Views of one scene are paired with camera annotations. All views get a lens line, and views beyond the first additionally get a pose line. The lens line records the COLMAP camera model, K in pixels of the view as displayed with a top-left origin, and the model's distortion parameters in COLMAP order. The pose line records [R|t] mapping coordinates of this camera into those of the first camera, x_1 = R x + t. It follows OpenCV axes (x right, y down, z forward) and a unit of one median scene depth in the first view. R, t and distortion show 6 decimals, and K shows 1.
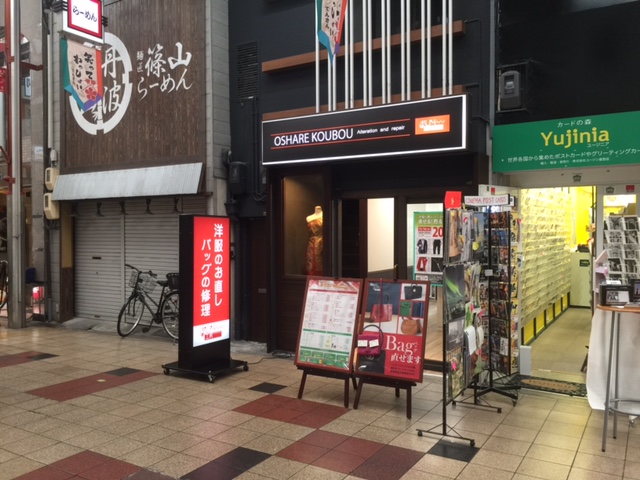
lens RADIAL K [[545.9, 0, 320.0], [0, 545.9, 240.0], [0, 0, 1]] dist [0.090569, -0.111362]
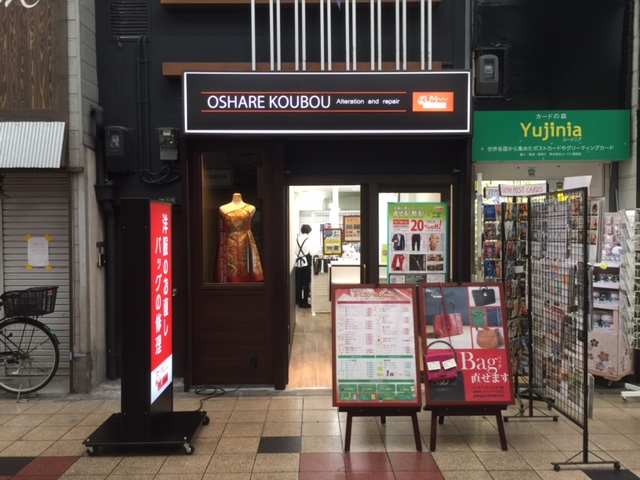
lens RADIAL K [[545.9, 0, 320.0], [0, 545.9, 240.0], [0, 0, 1]] dist [0.090569, -0.111362]
pose [[0.849791, -0.015794, 0.526884, -0.401986], [0.011711, 0.999870, 0.011085, -0.002981], [-0.526990, -0.003250, 0.849865, 0.348117]]
